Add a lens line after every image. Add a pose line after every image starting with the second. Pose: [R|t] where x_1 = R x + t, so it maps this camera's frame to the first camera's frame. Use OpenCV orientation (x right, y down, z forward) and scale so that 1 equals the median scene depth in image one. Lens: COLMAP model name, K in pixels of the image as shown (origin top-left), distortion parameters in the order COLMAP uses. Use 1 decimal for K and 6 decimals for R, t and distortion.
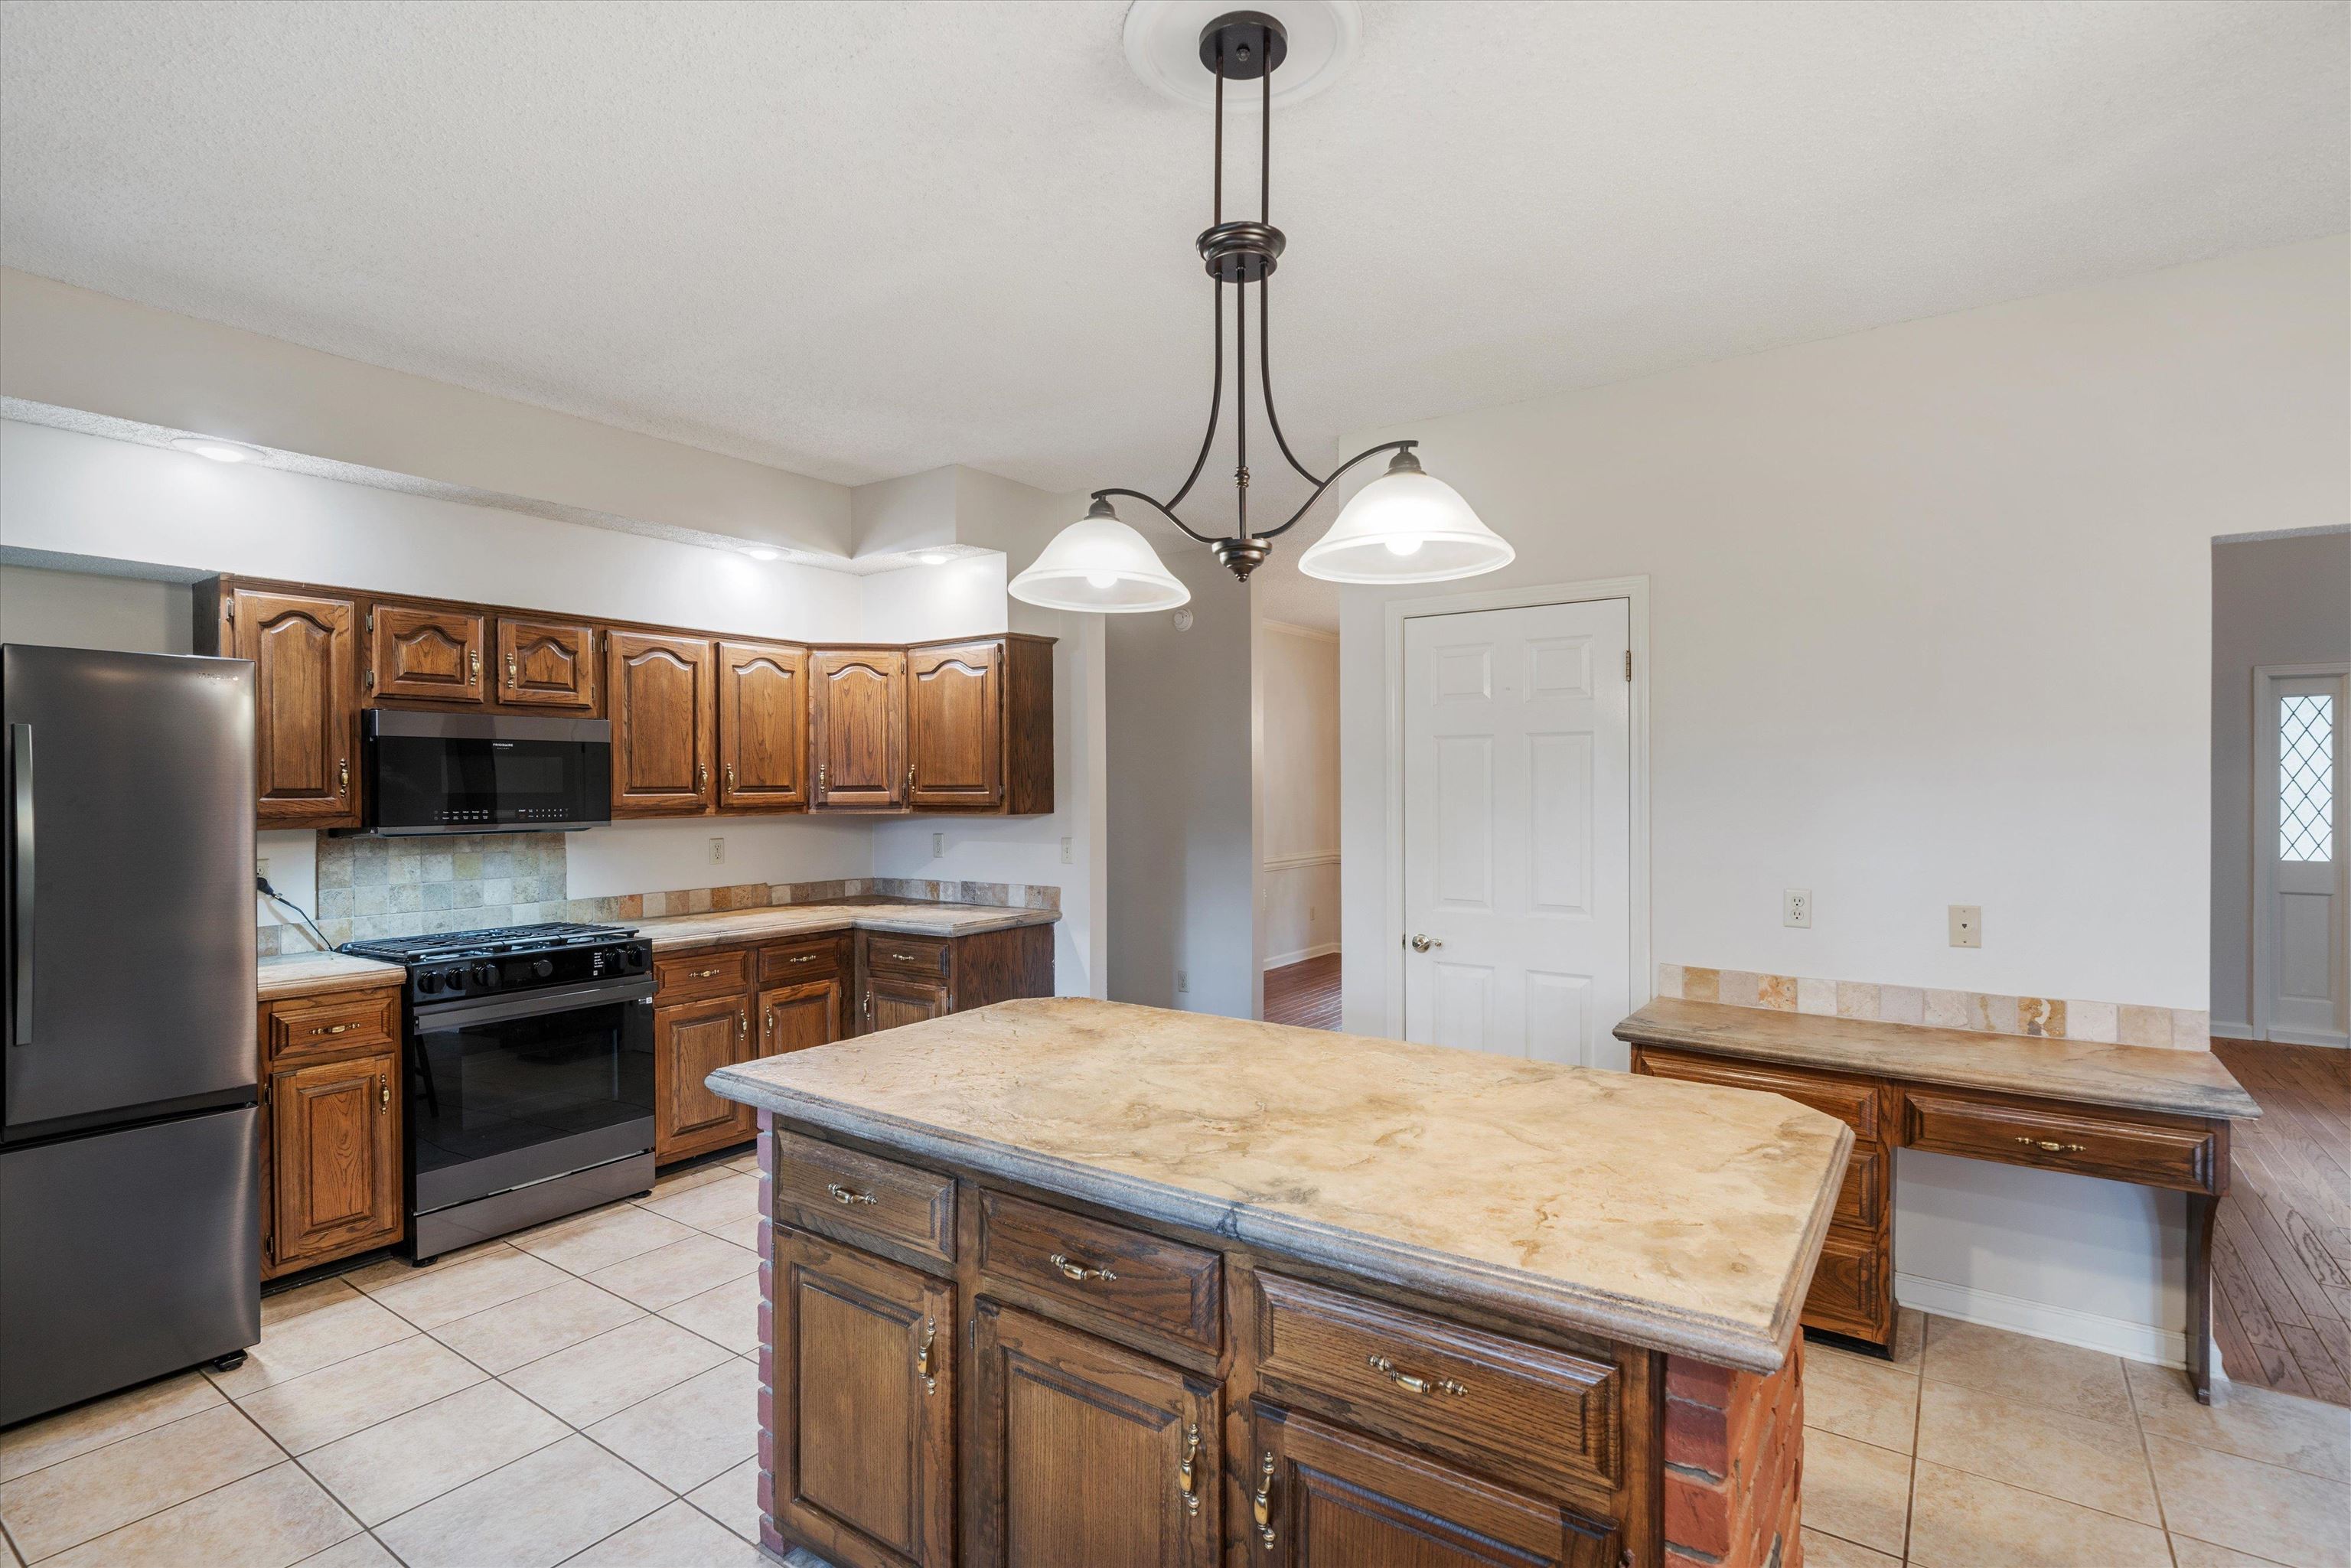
lens RADIAL K [[1129.4, 0, 1176.7], [0, 1129.4, 792.9], [0, 0, 1]] dist [0.006104, 0.002248]
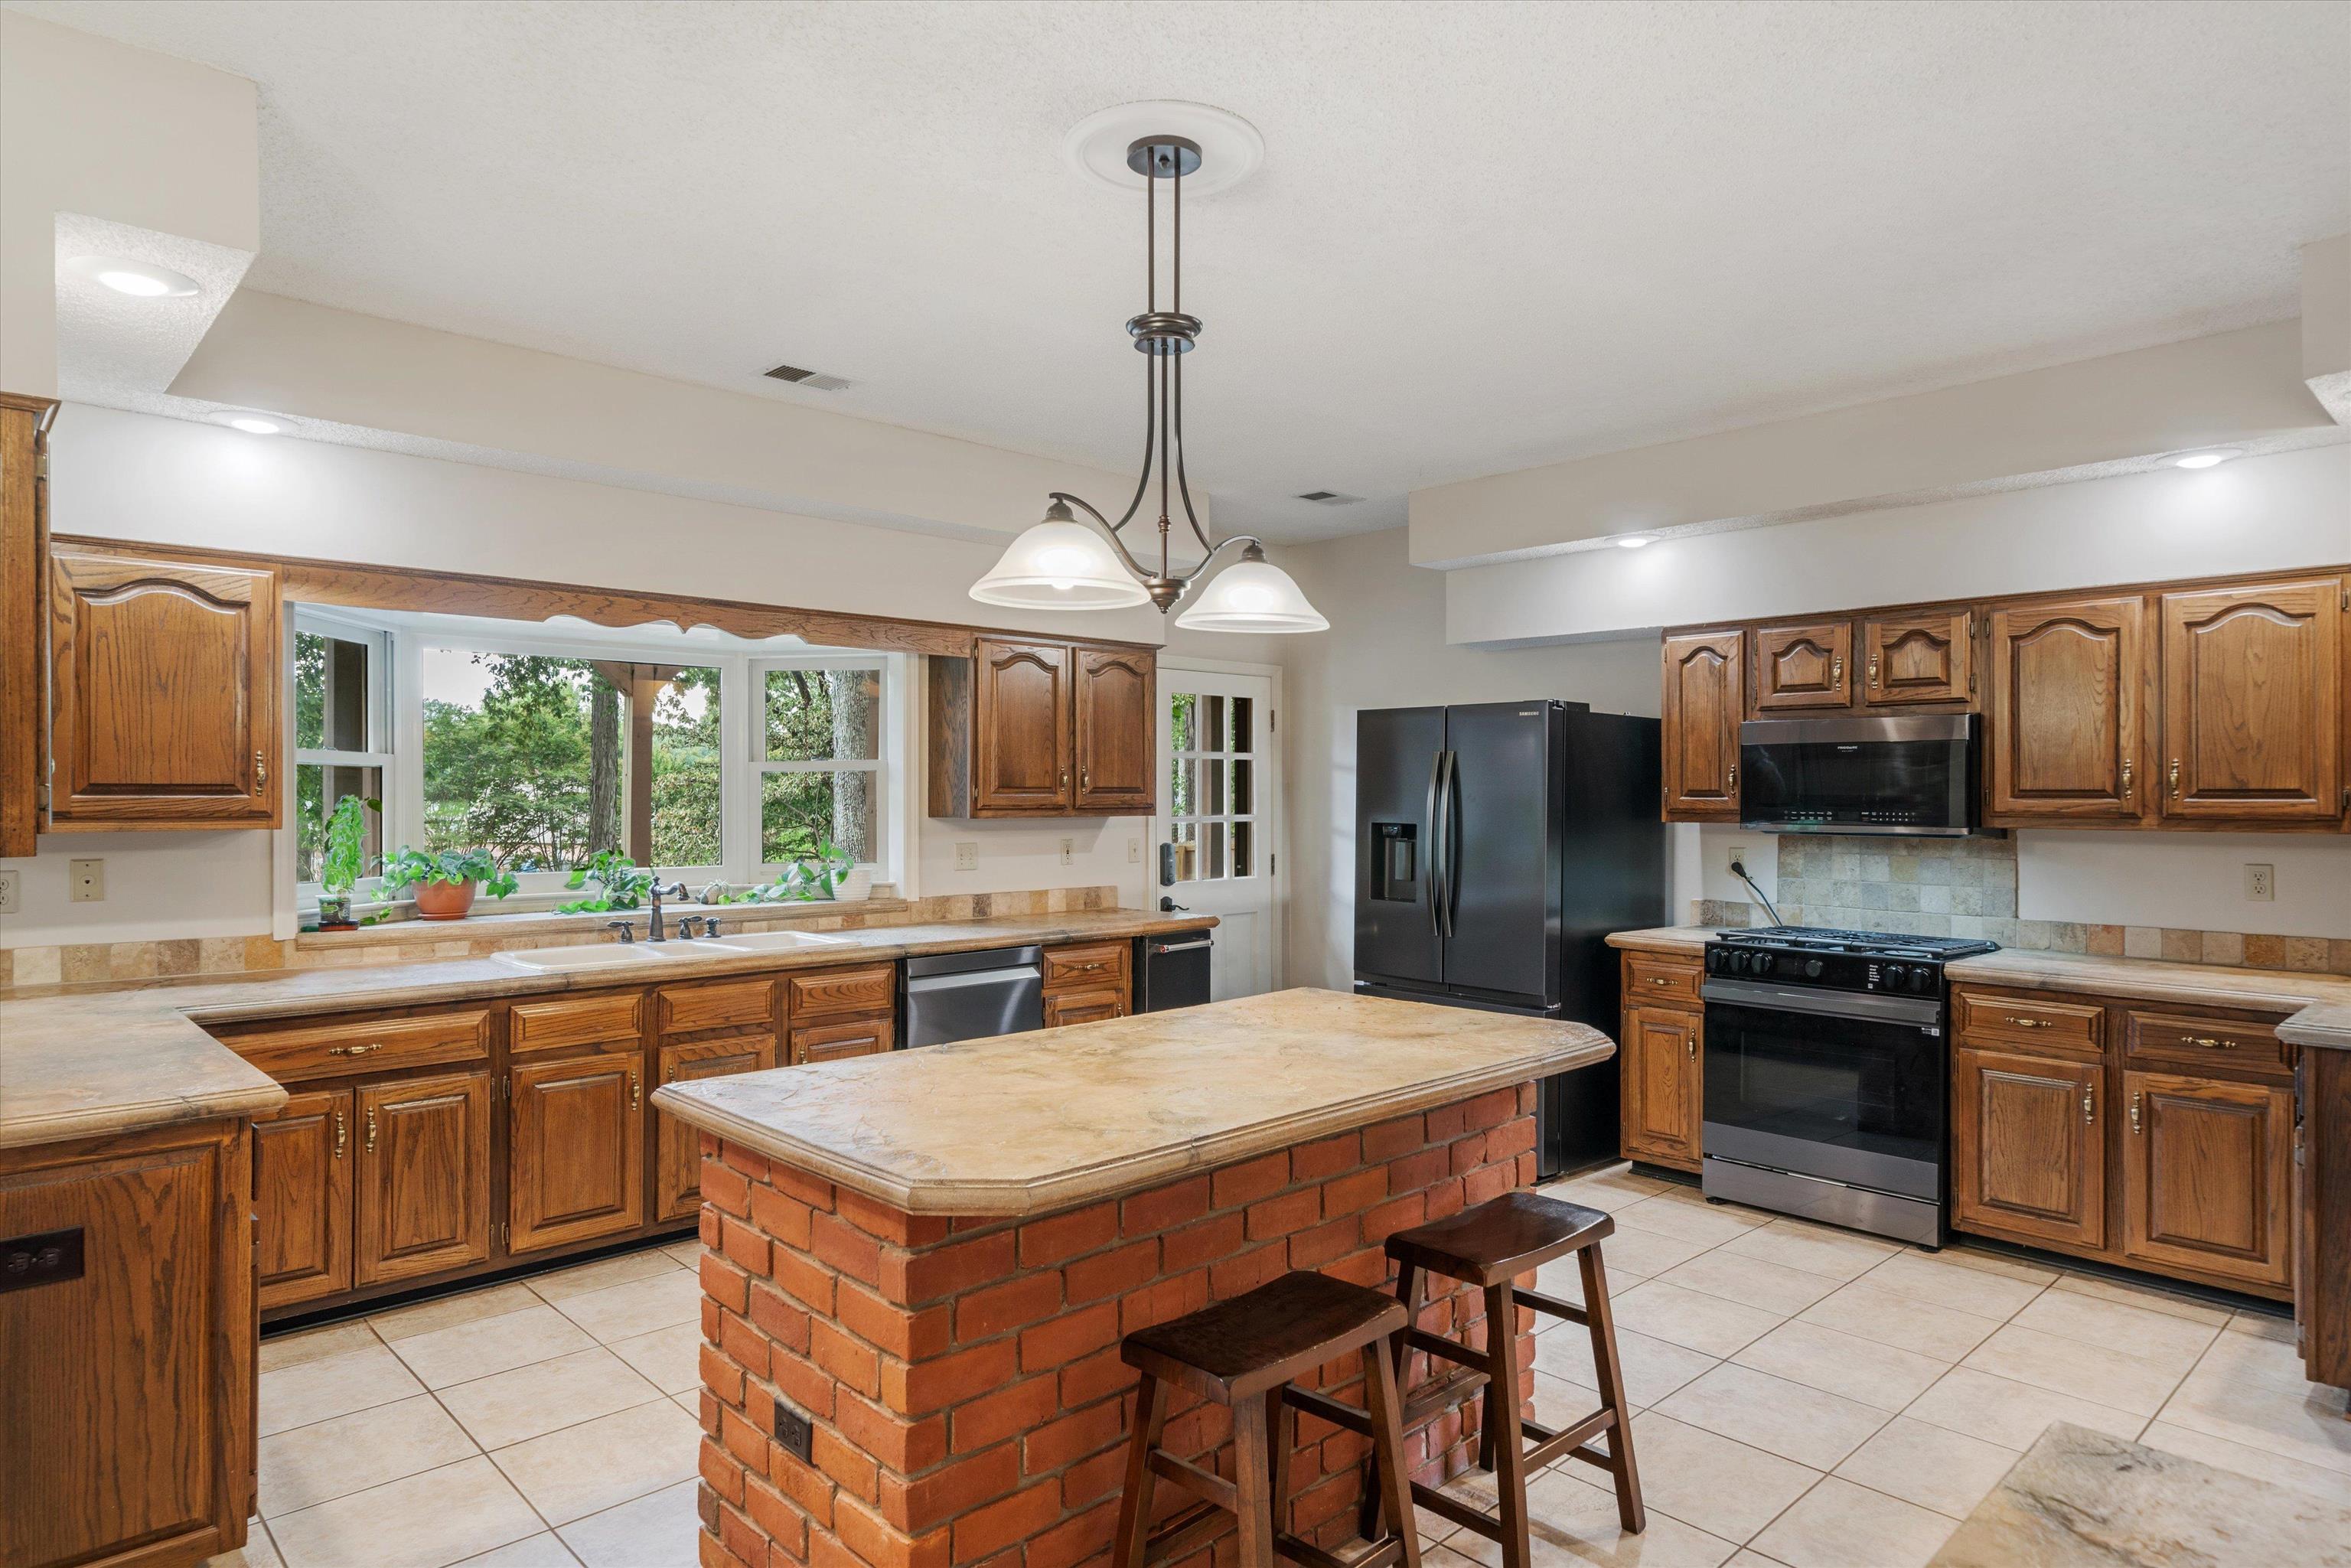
lens RADIAL K [[1395.3, 0, 1174.9], [0, 1395.3, 787.6], [0, 0, 1]] dist [0.002994, 0.001165]
pose [[-0.196987, 0.001134, -0.980405, 0.764648], [-0.009616, 0.999949, 0.003089, -0.004723], [0.980359, 0.010036, -0.196966, 0.675595]]
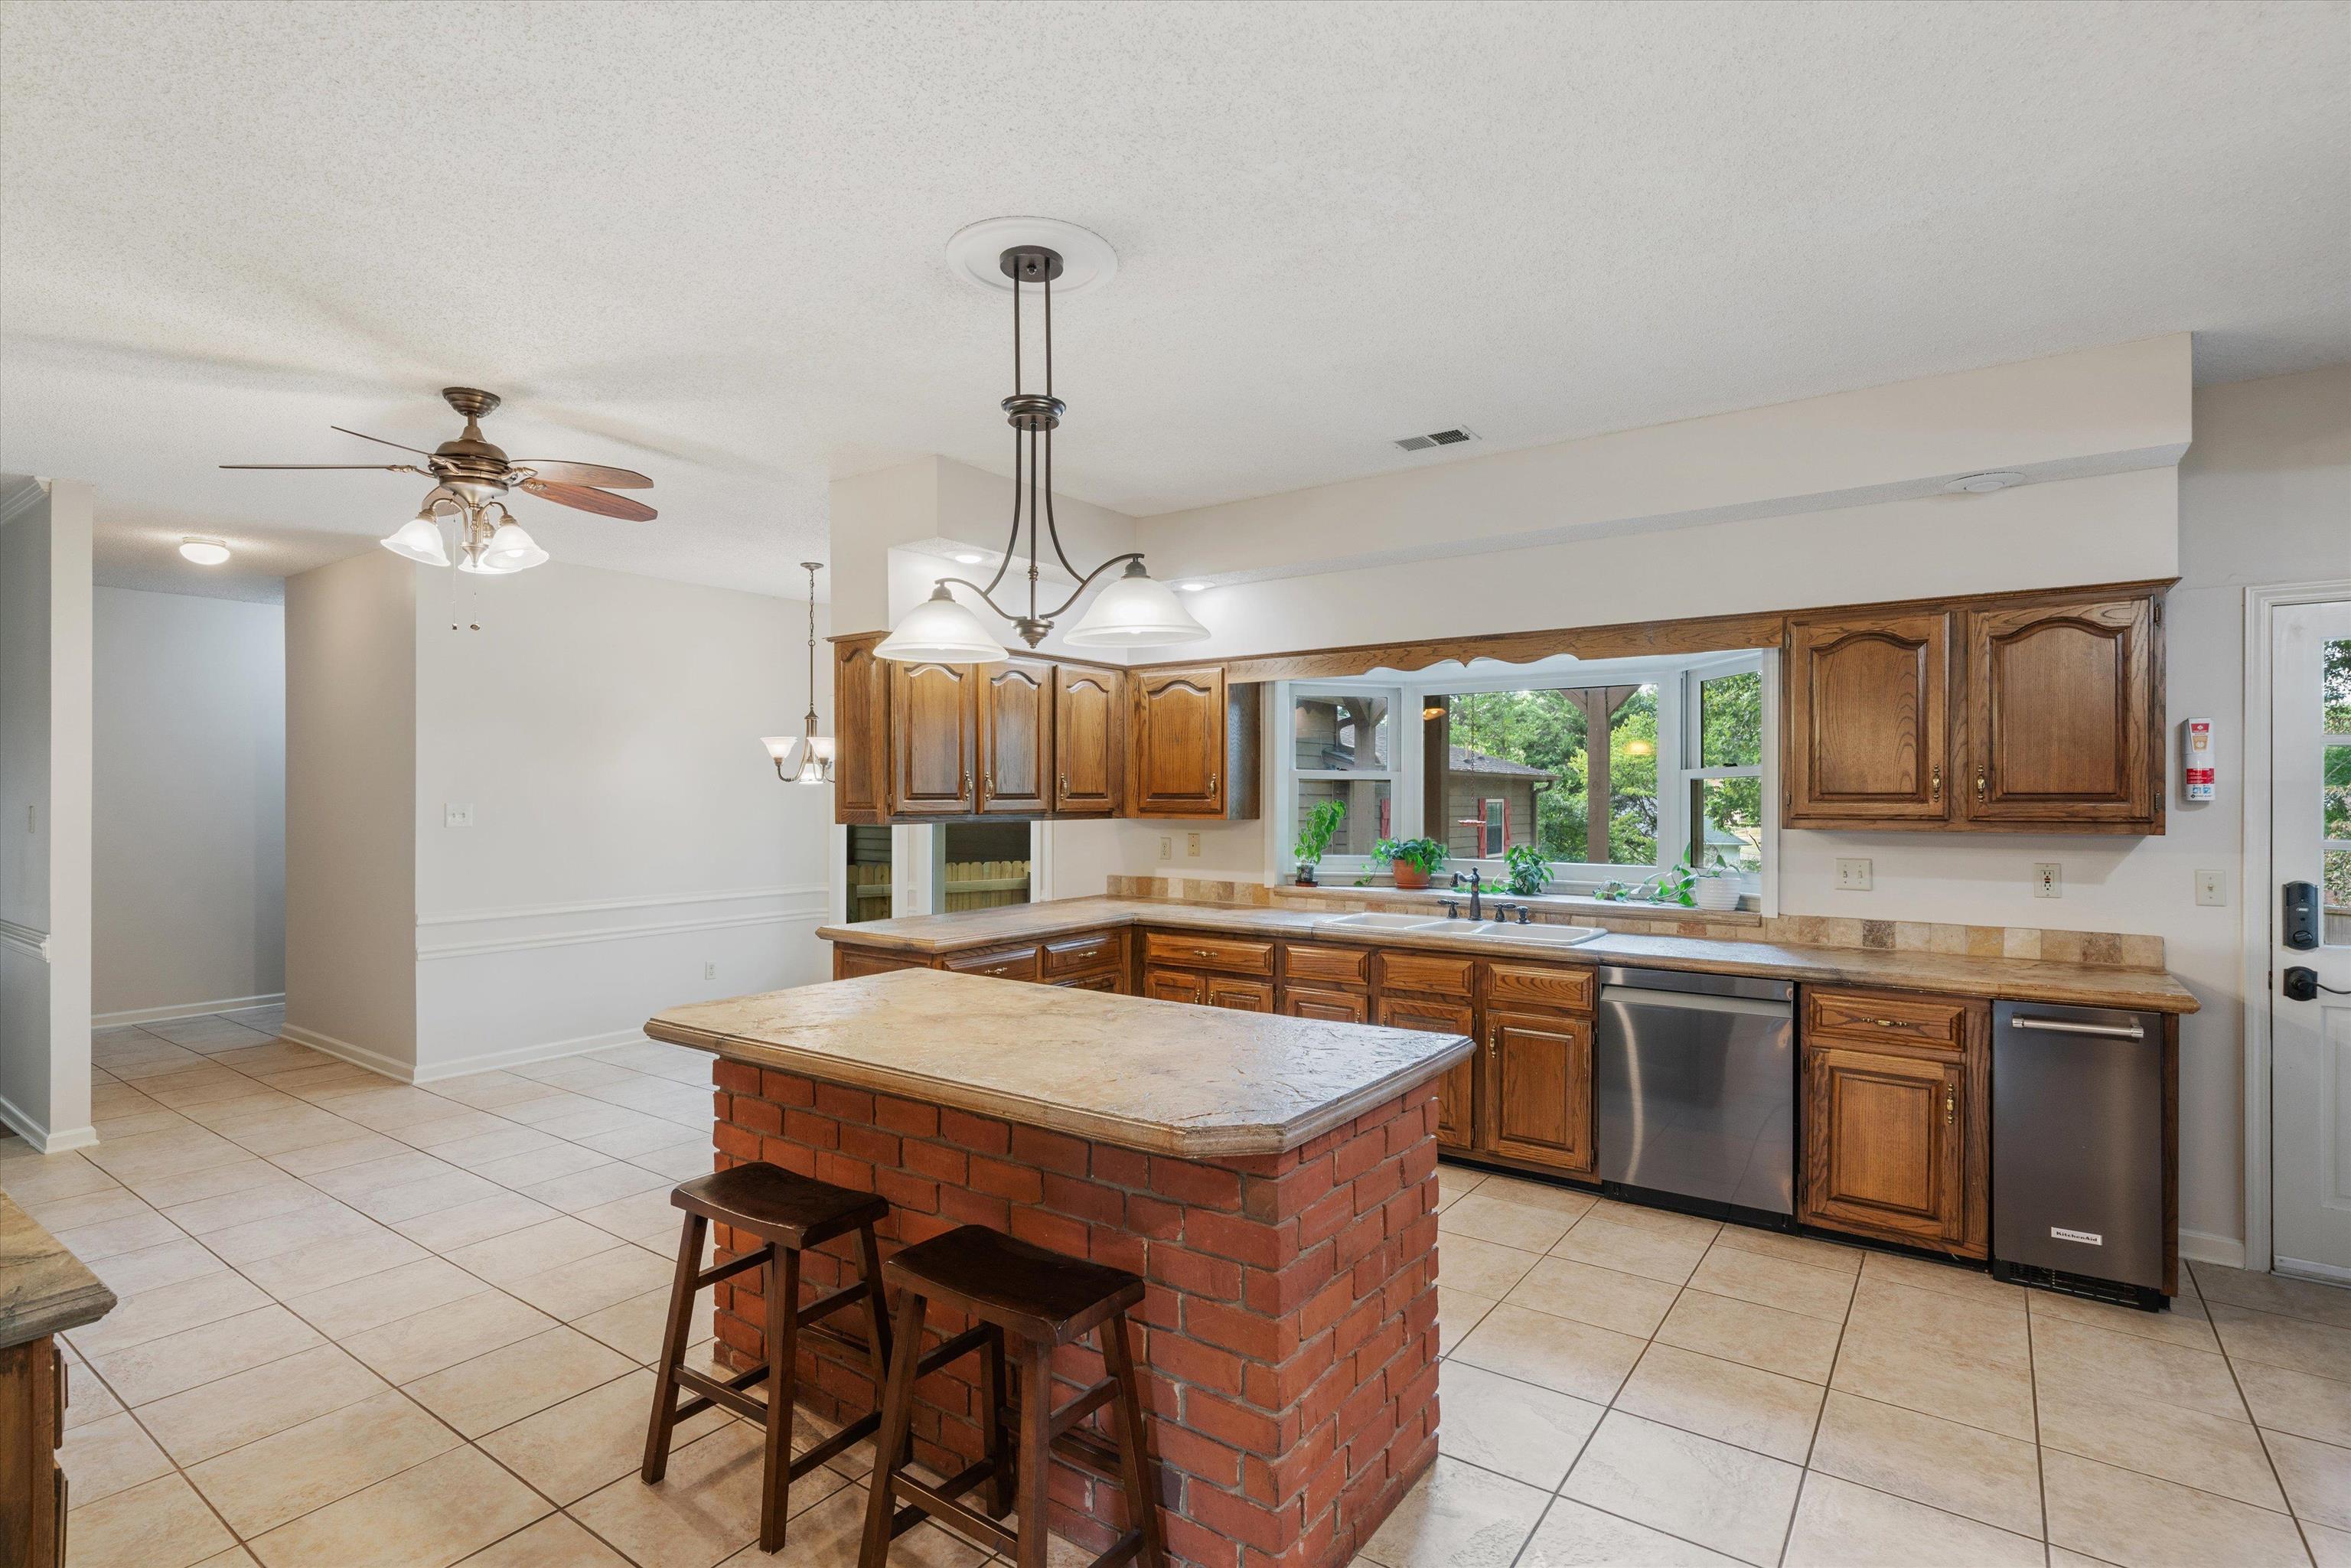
lens RADIAL K [[1129.4, 0, 1160.7], [0, 1129.4, 791.3], [0, 0, 1]] dist [0.006104, 0.002248]
pose [[-0.999783, -0.000430, 0.020818, -0.069361], [-0.000371, 0.999996, 0.002836, -0.003469], [-0.020819, 0.002828, -0.999779, 1.234552]]
